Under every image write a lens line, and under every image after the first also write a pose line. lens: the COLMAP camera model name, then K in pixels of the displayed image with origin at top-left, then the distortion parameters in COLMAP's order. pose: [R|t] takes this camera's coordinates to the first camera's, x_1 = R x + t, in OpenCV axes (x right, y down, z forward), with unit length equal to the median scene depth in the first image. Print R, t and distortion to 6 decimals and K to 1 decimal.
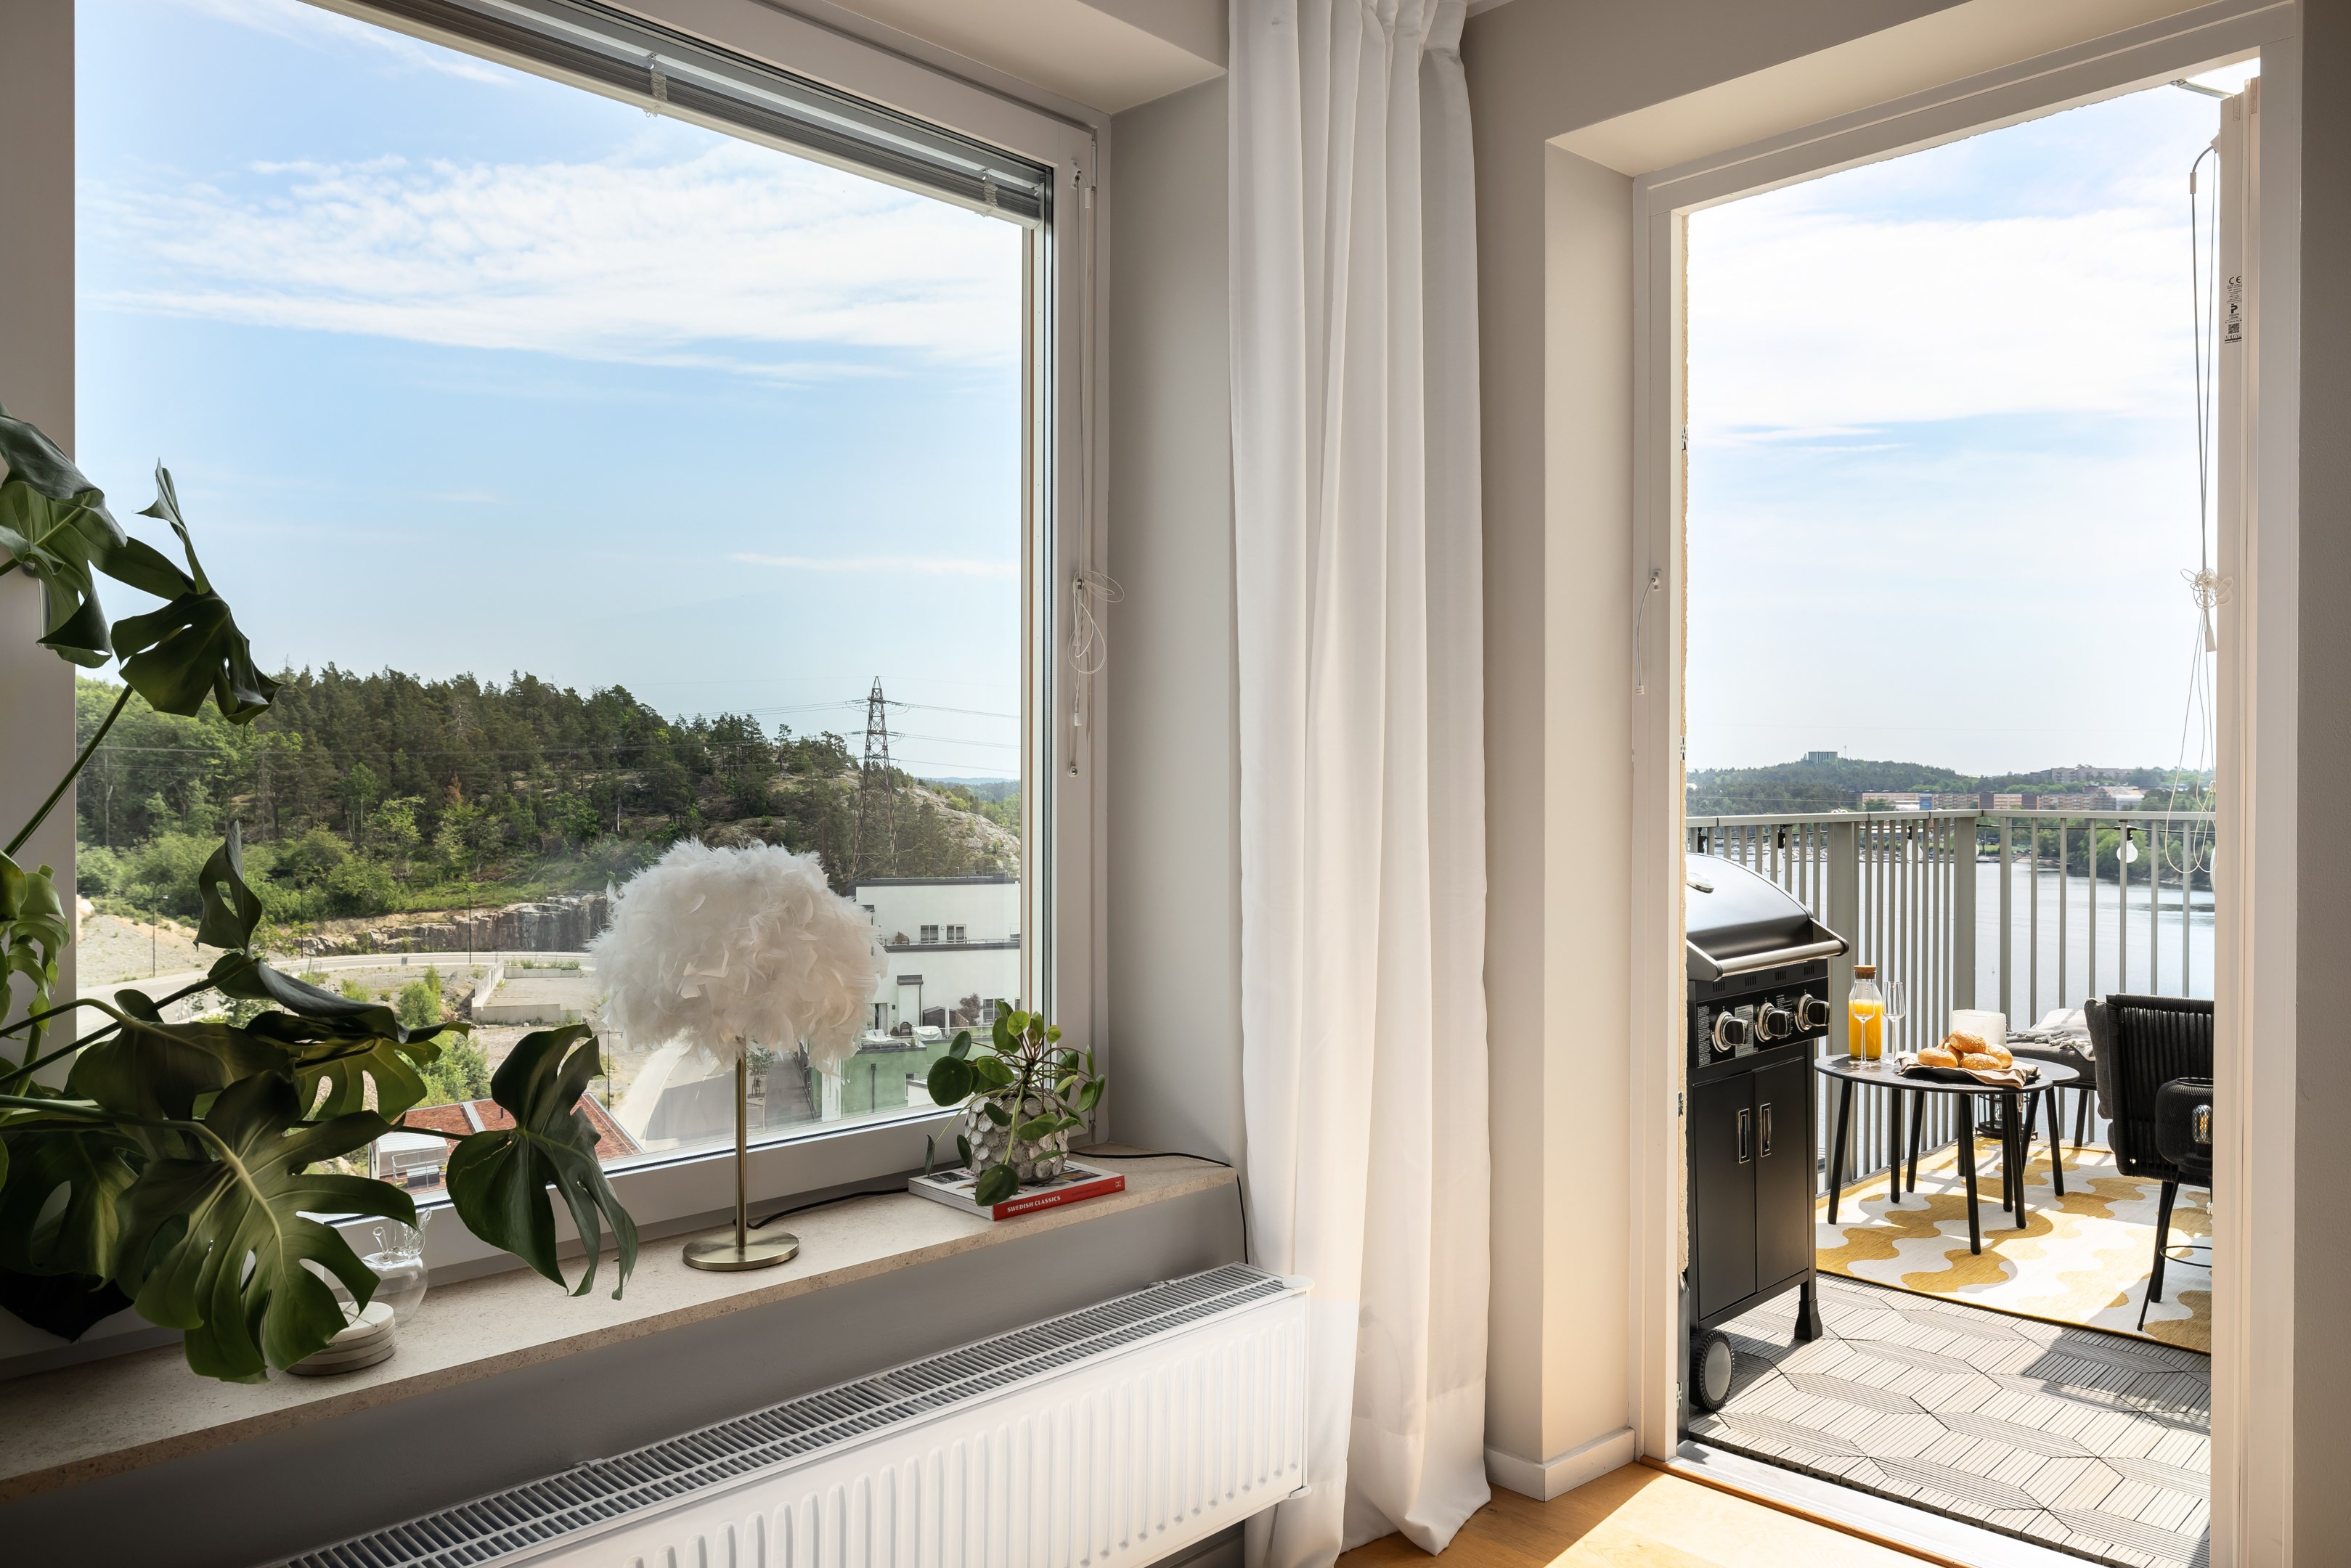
lens RADIAL K [[1569.5, 0, 1175.5], [0, 1569.5, 784.0], [0, 0, 1]] dist [-0.000731, 0.000264]
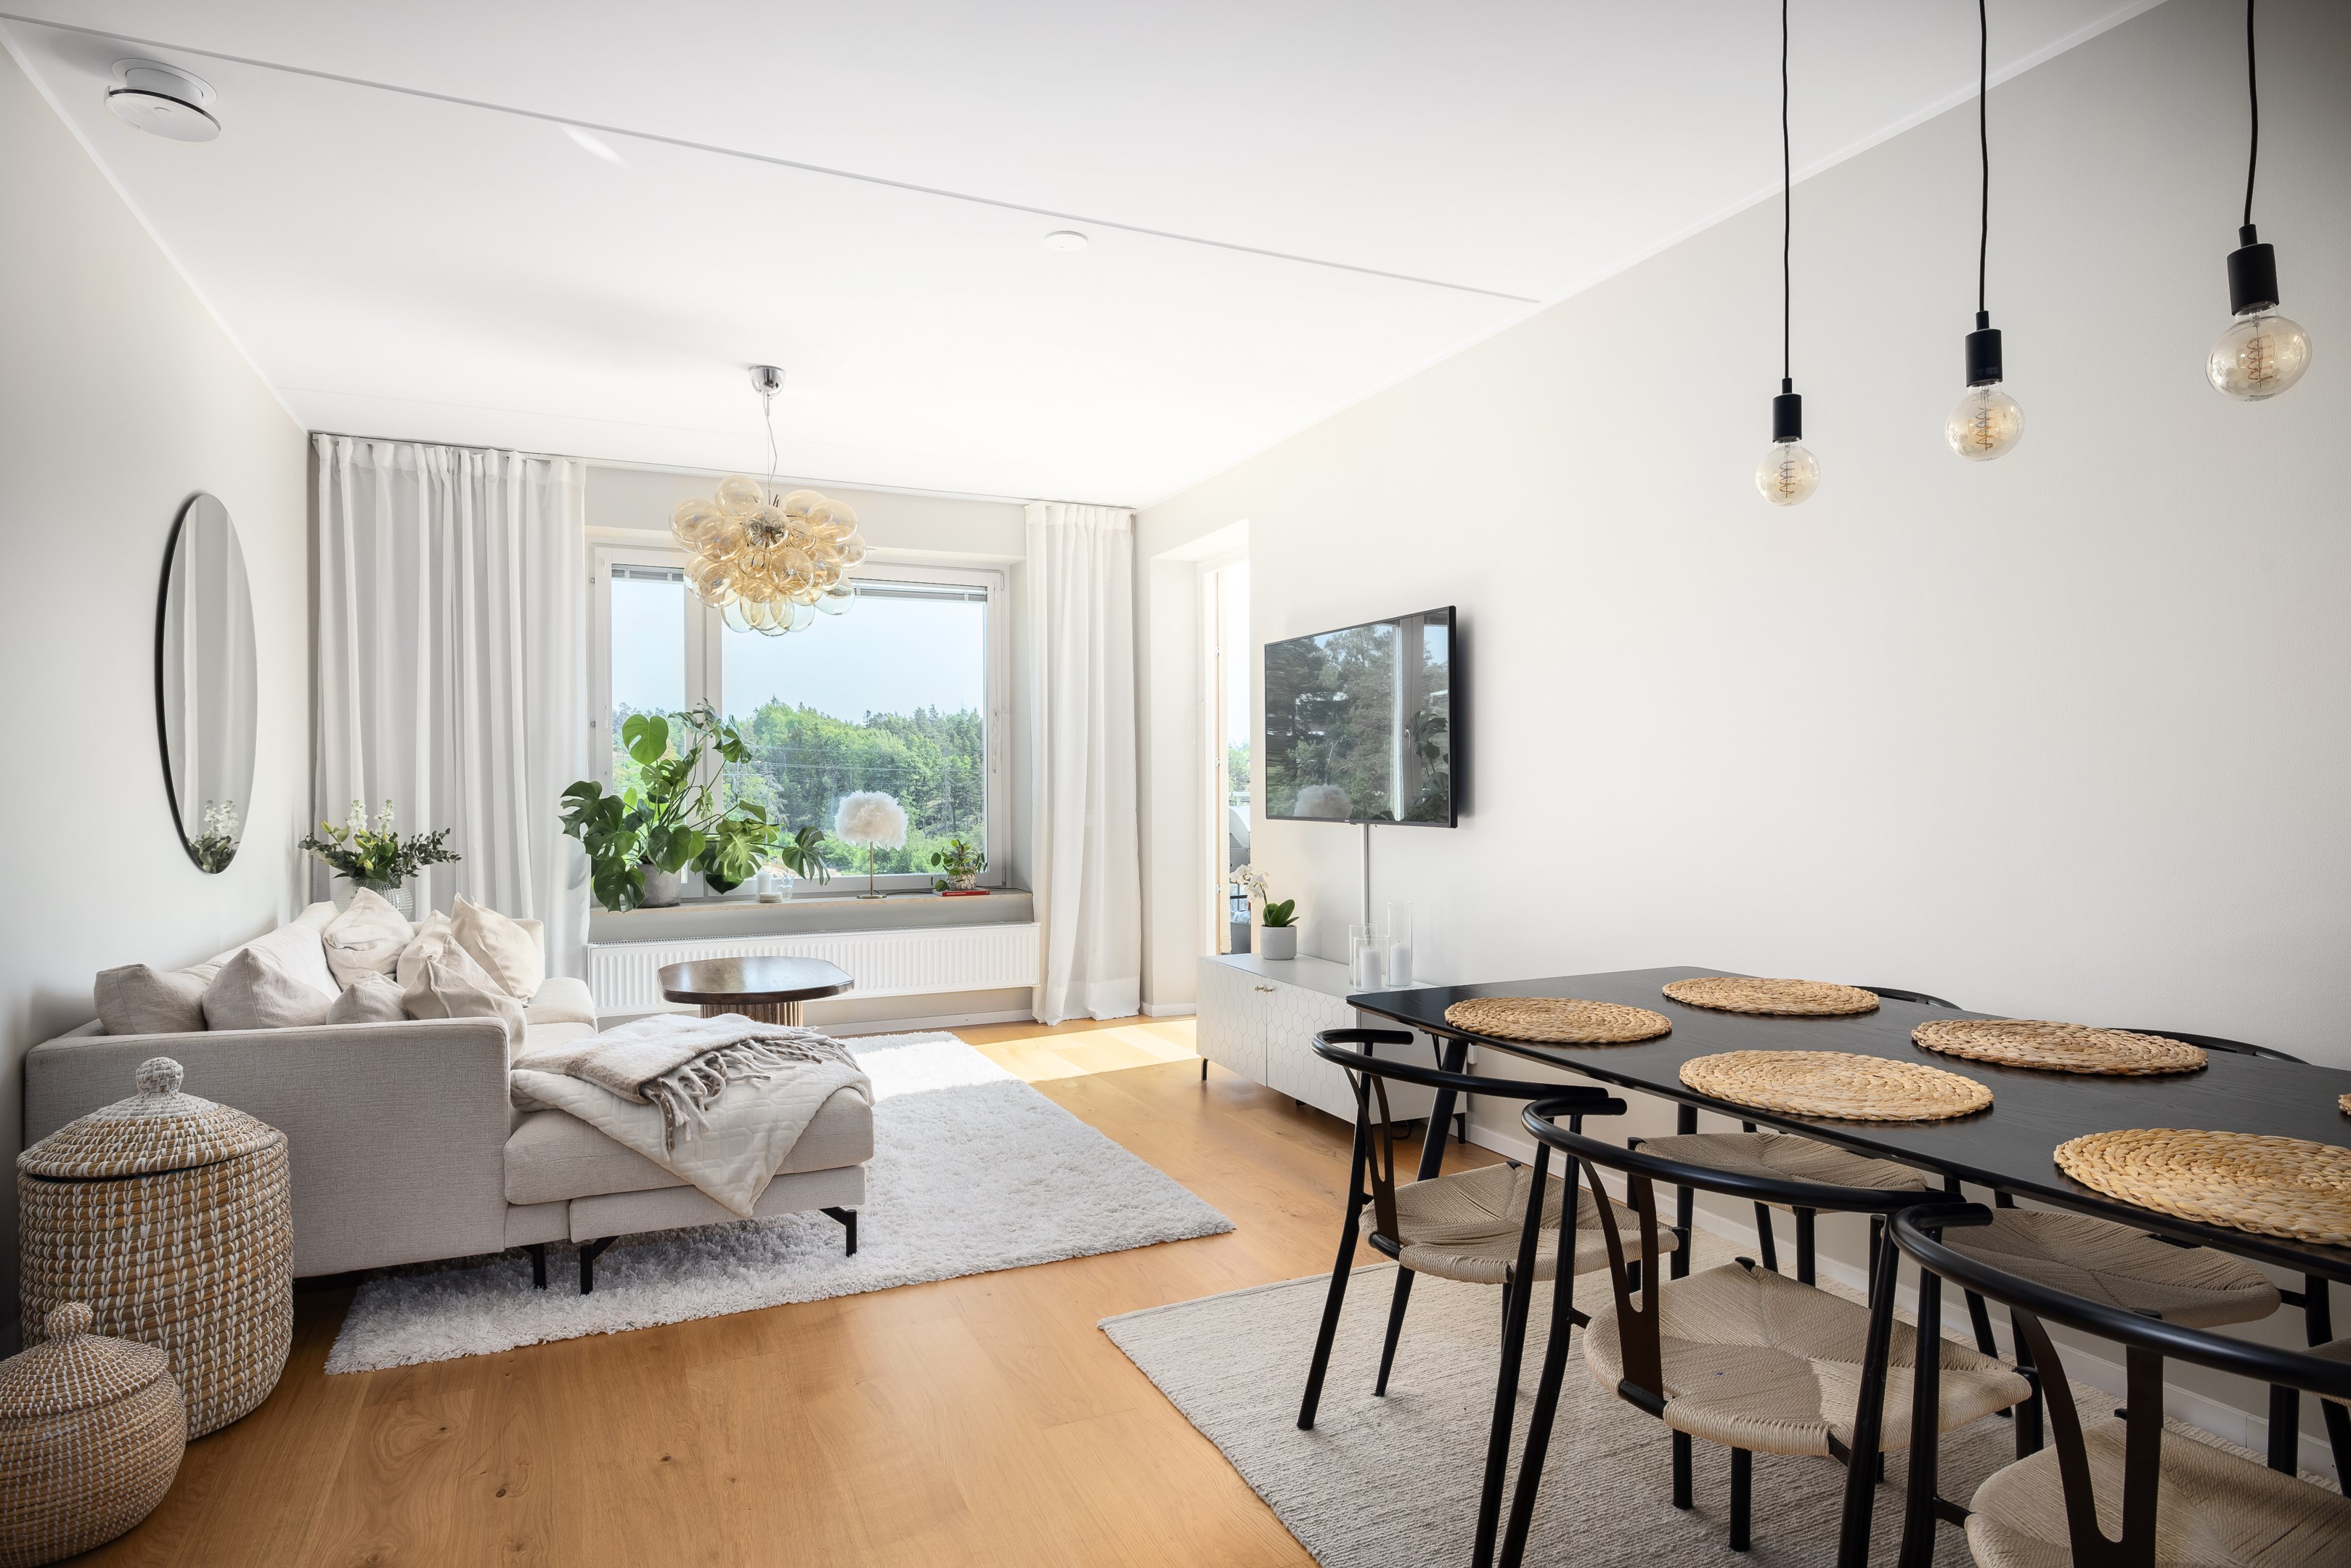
lens RADIAL K [[1327.3, 0, 1175.5], [0, 1327.3, 784.0], [0, 0, 1]] dist [-0.004391, -0.000646]
pose [[0.935054, -0.005498, -0.354464, 1.706597], [0.003340, 0.999972, -0.006699, 0.047973], [0.354491, 0.005080, 0.935046, -1.932204]]
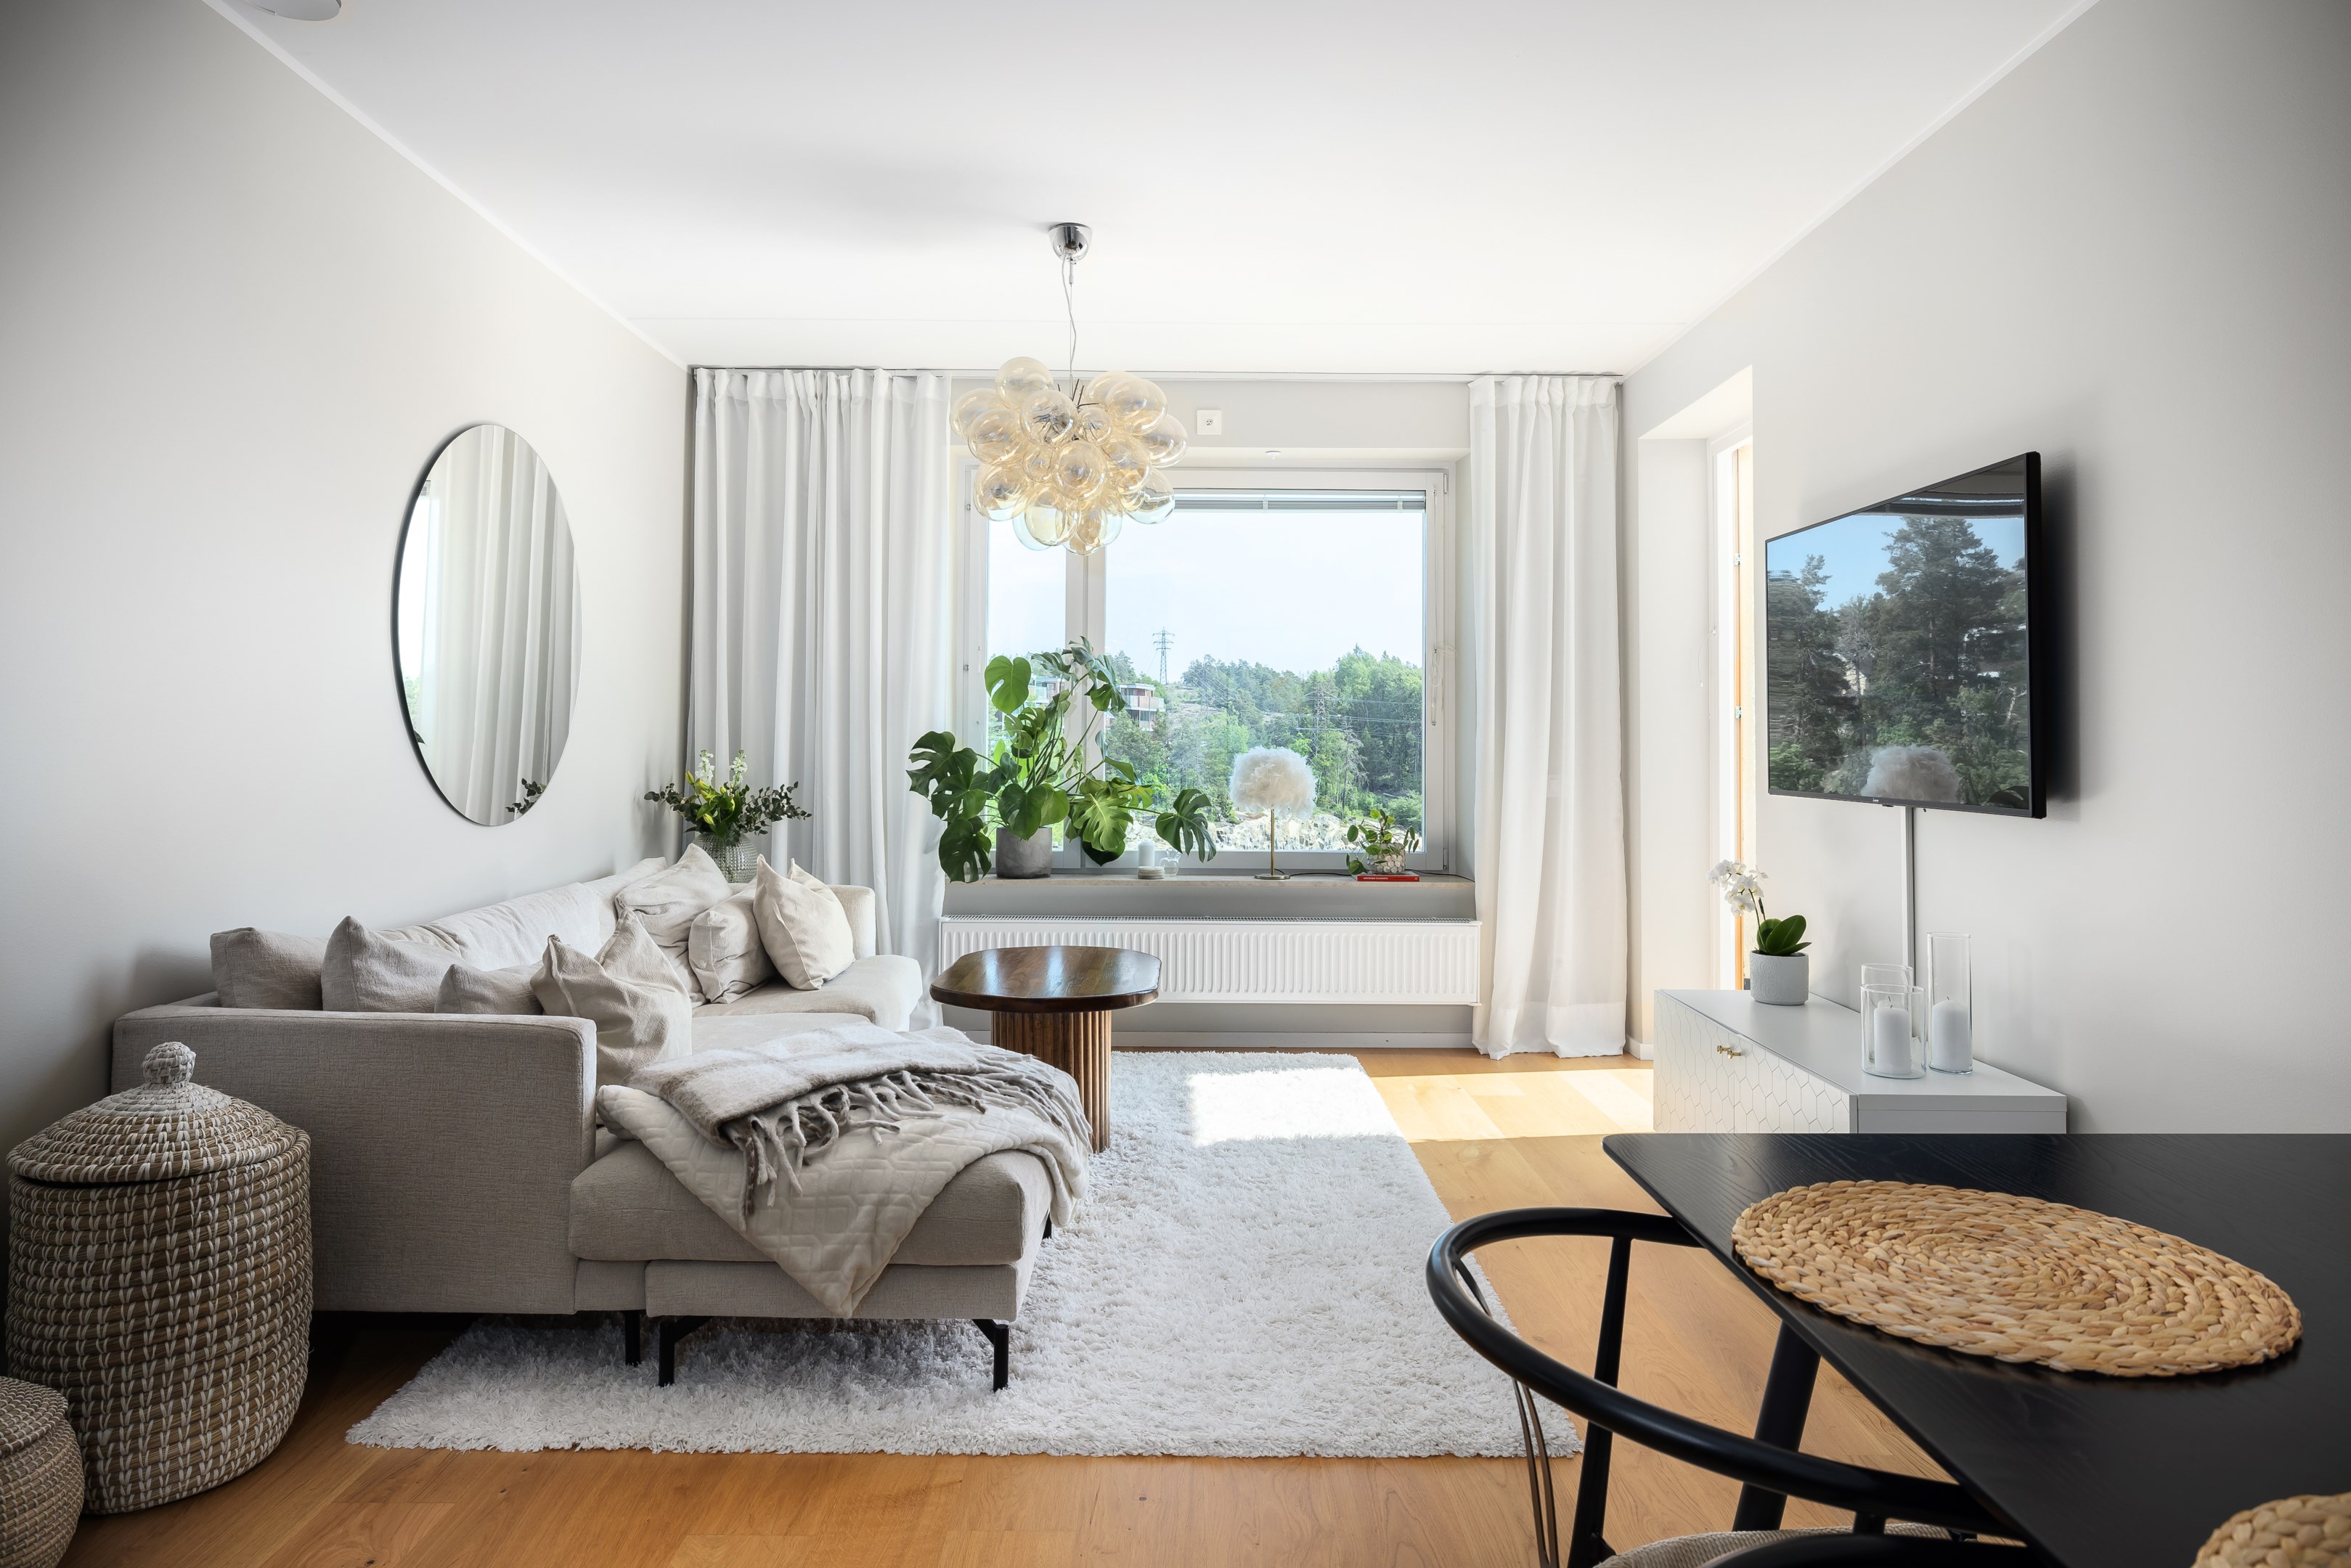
lens RADIAL K [[1458.4, 0, 1167.6], [0, 1458.4, 690.5], [0, 0, 1]] dist [-0.001723, -0.000233]
pose [[0.698184, -0.021508, -0.715595, 1.803982], [-0.009900, 0.999163, -0.039691, 0.046061], [0.715850, 0.034796, 0.697386, -1.294467]]
